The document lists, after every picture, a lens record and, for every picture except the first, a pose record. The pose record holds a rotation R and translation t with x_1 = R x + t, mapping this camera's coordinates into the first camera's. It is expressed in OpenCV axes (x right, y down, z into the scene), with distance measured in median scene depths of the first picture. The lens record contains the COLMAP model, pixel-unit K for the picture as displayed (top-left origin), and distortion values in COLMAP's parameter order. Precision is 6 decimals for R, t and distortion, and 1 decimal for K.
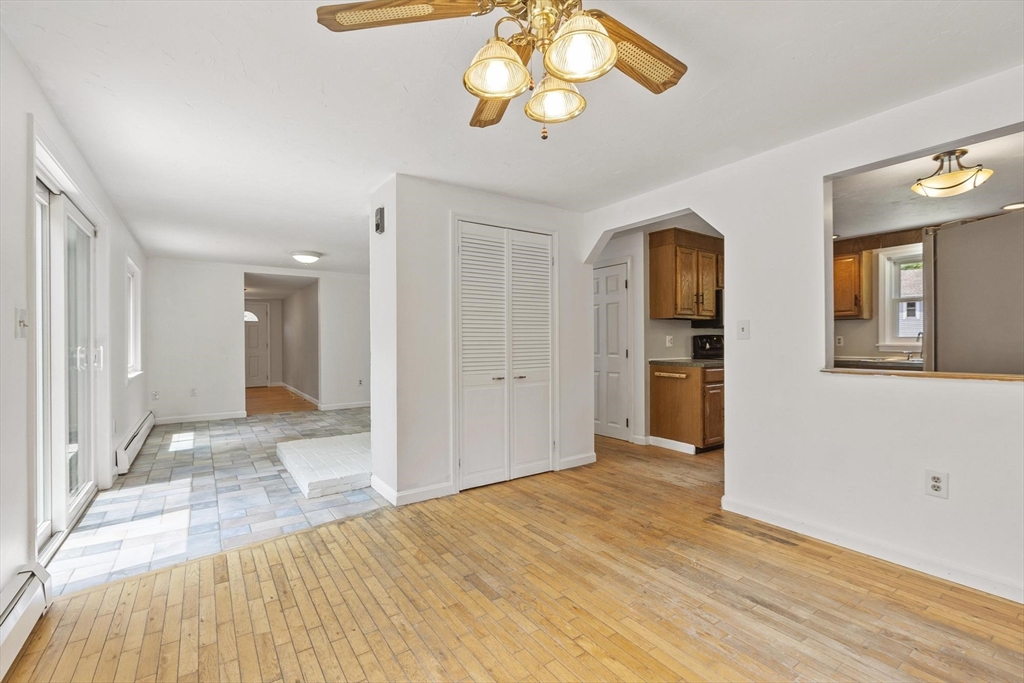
lens RADIAL K [[451.2, 0, 509.1], [0, 451.2, 343.1], [0, 0, 1]] dist [0.000924, -0.001130]
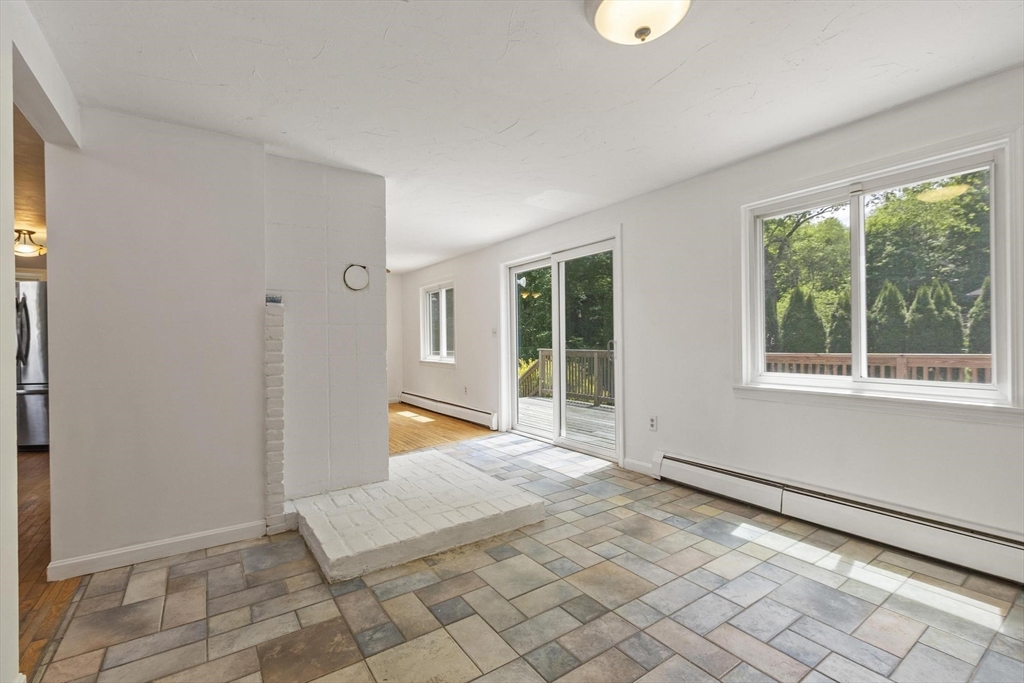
lens RADIAL K [[451.2, 0, 505.1], [0, 451.2, 340.4], [0, 0, 1]] dist [0.000924, -0.001130]
pose [[-0.999824, 0.016177, 0.009543, -0.587708], [0.016211, 0.999863, 0.003417, -0.000162], [-0.009486, 0.003571, -0.999949, 2.018375]]
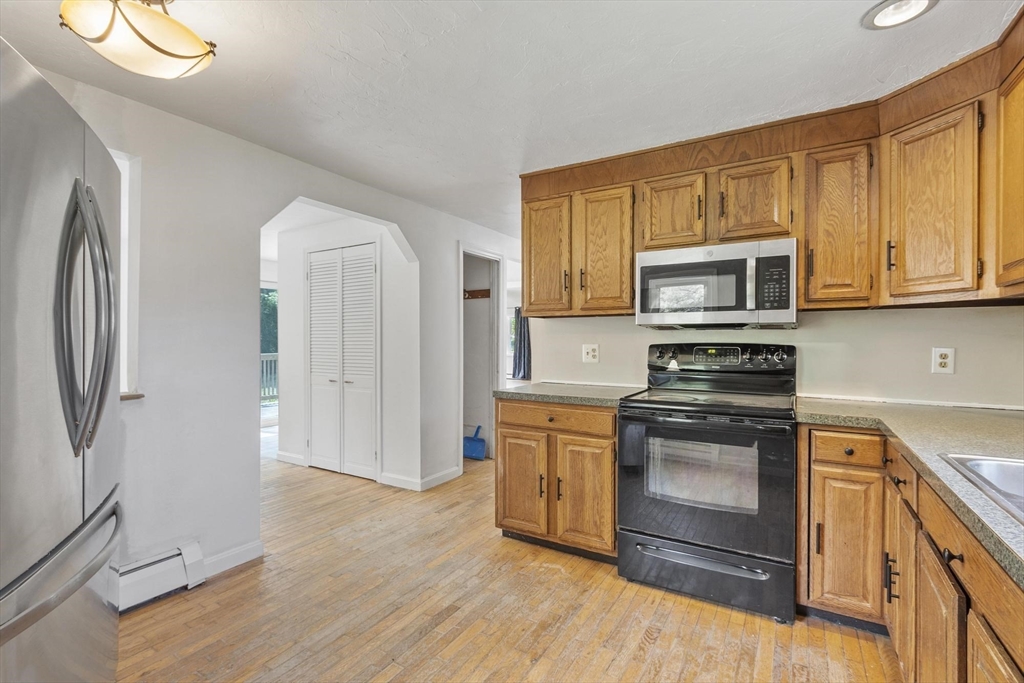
lens RADIAL K [[471.8, 0, 502.0], [0, 471.8, 345.1], [0, 0, 1]] dist [-0.004857, -0.000586]
pose [[0.399932, 0.015061, -0.916421, 1.256088], [-0.009305, 0.999880, 0.012372, -0.031306], [0.916497, 0.003580, 0.400025, 0.919078]]
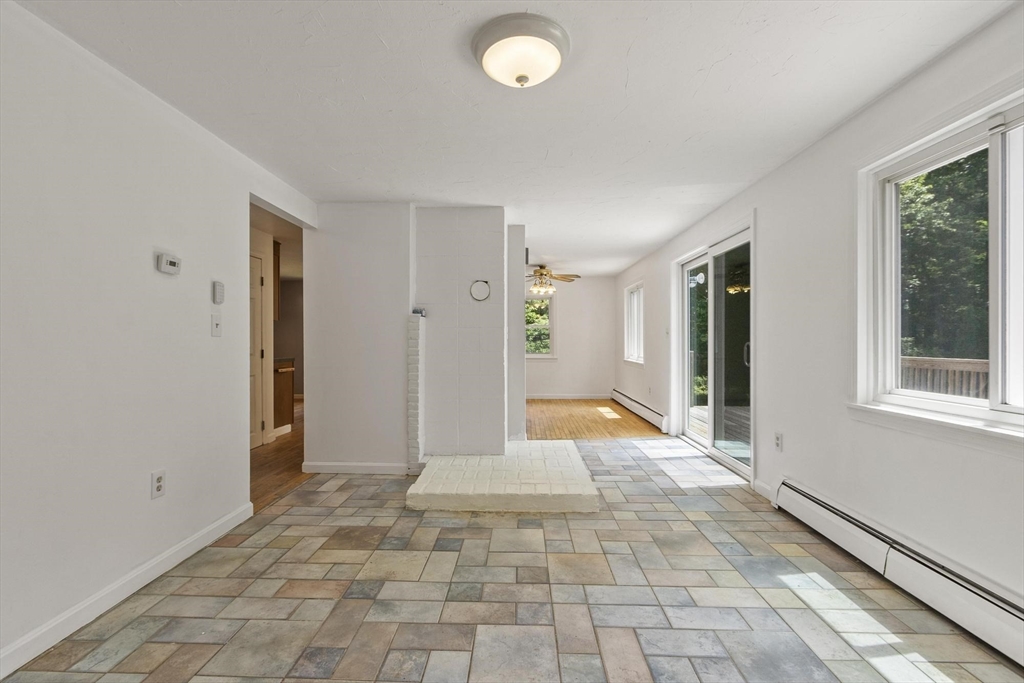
lens RADIAL K [[451.2, 0, 500.6], [0, 451.2, 342.2], [0, 0, 1]] dist [0.000924, -0.001130]
pose [[-0.796442, 0.003241, 0.604707, -0.994437], [0.006875, 0.999970, 0.003697, -0.001018], [-0.604676, 0.007102, -0.796440, 2.001203]]
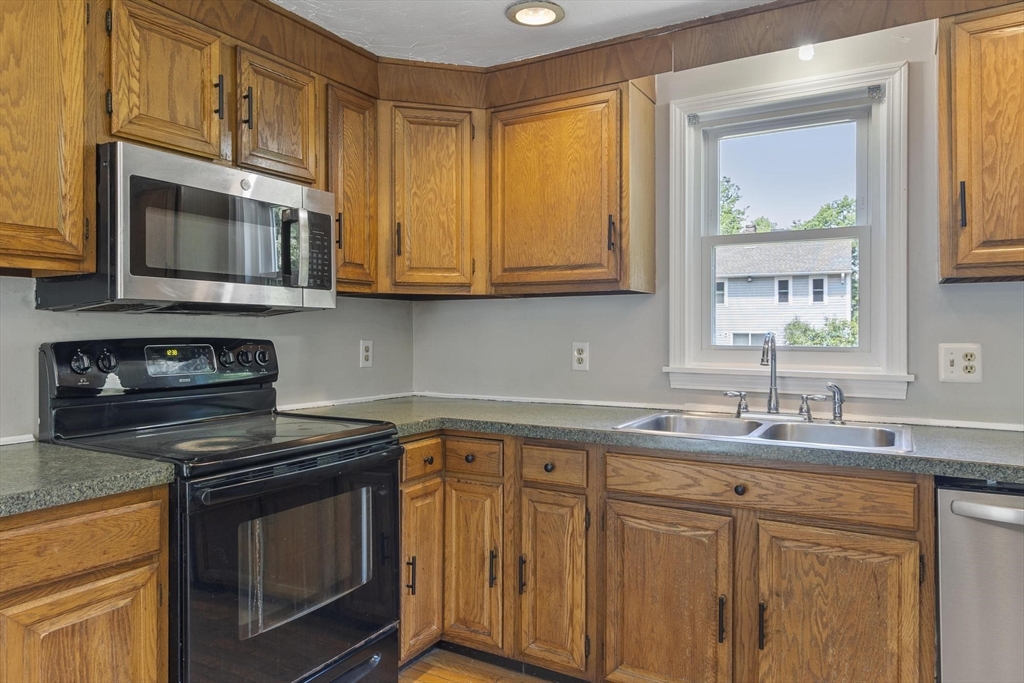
lens RADIAL K [[680.6, 0, 508.0], [0, 680.6, 333.5], [0, 0, 1]] dist [0.005633, -0.006763]
pose [[0.907019, 0.004042, 0.421070, 0.716708], [-0.001936, 0.999983, -0.005430, -0.029559], [-0.421085, 0.004110, 0.907012, 0.851624]]
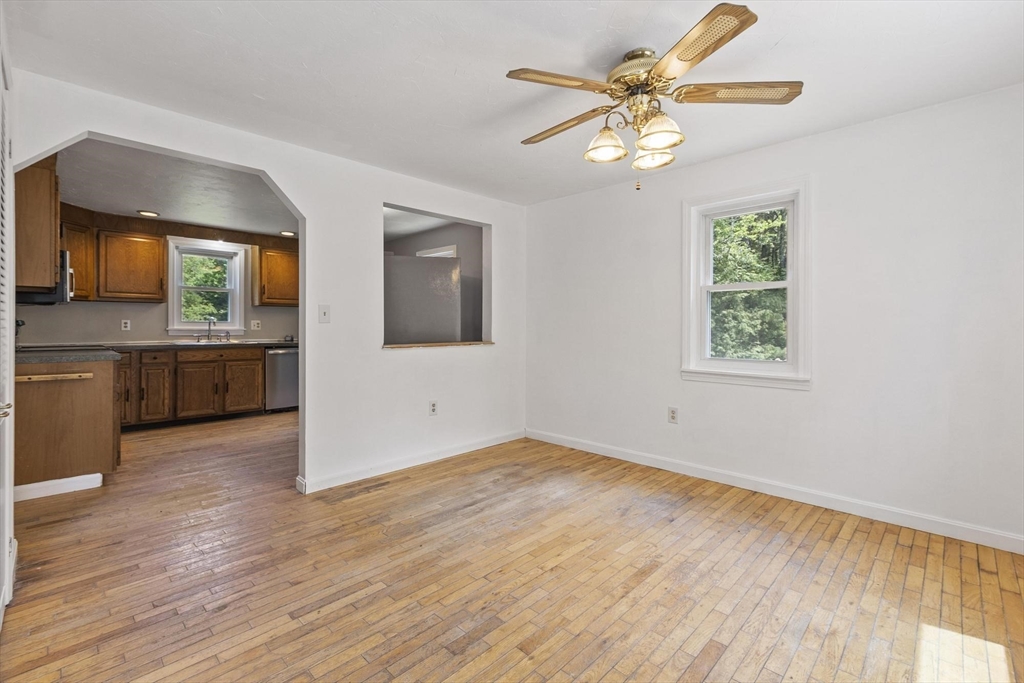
lens RADIAL K [[451.2, 0, 504.2], [0, 451.2, 328.0], [0, 0, 1]] dist [0.000924, -0.001130]
pose [[-0.185046, -0.002073, 0.982728, -0.491074], [0.001746, 0.999996, 0.002438, 0.001055], [-0.982728, 0.002167, -0.185042, 0.638637]]
